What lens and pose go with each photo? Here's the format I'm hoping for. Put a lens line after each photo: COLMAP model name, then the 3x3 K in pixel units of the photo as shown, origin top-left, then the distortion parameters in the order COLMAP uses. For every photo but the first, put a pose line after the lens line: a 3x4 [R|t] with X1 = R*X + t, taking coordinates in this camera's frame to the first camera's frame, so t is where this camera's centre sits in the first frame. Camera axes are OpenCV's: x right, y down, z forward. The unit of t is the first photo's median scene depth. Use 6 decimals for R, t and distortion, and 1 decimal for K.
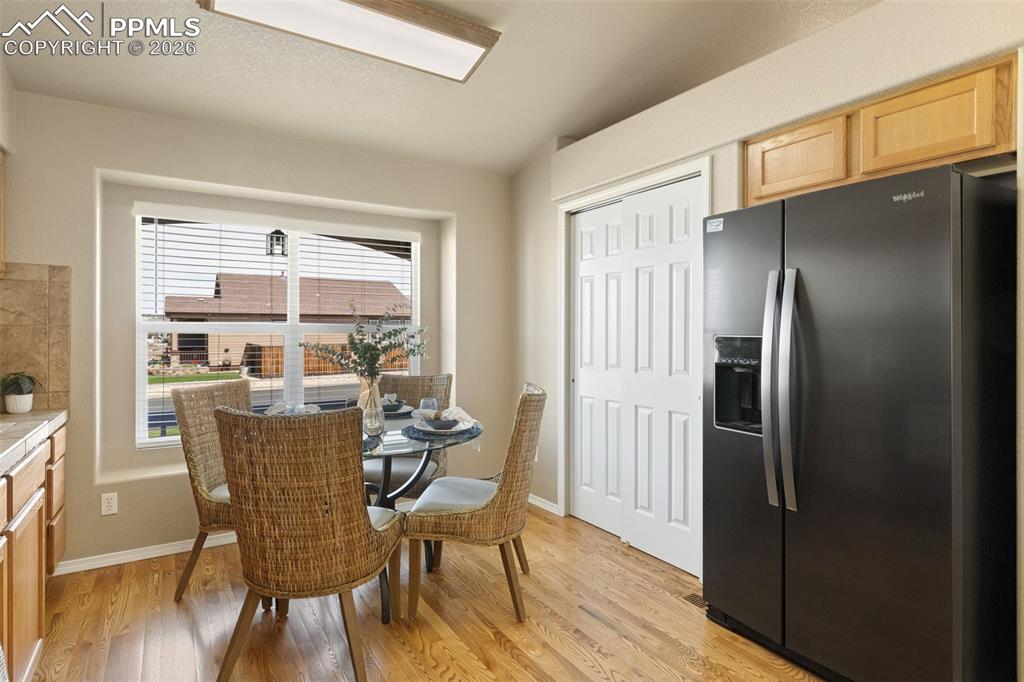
lens RADIAL K [[582.0, 0, 536.9], [0, 582.0, 334.0], [0, 0, 1]] dist [0.001146, -0.000206]
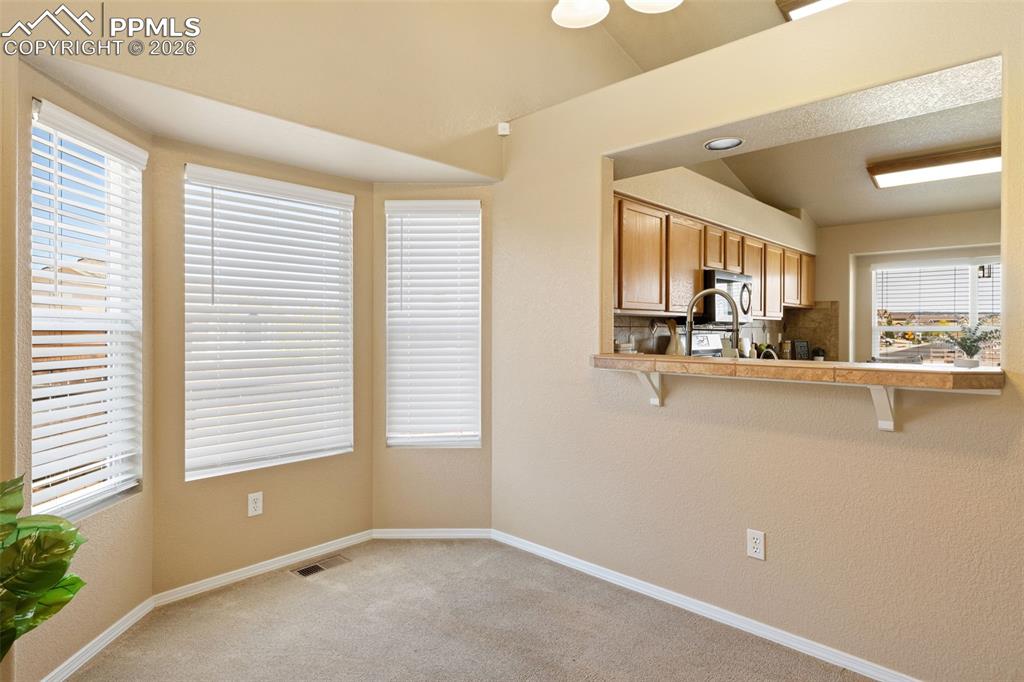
lens RADIAL K [[562.6, 0, 512.4], [0, 562.6, 329.6], [0, 0, 1]] dist [-0.001557, -0.000415]
pose [[0.244634, -0.000774, -0.969615, 0.977890], [-0.007488, 0.999968, -0.002688, 0.008192], [0.969587, 0.007918, 0.244620, -0.733880]]
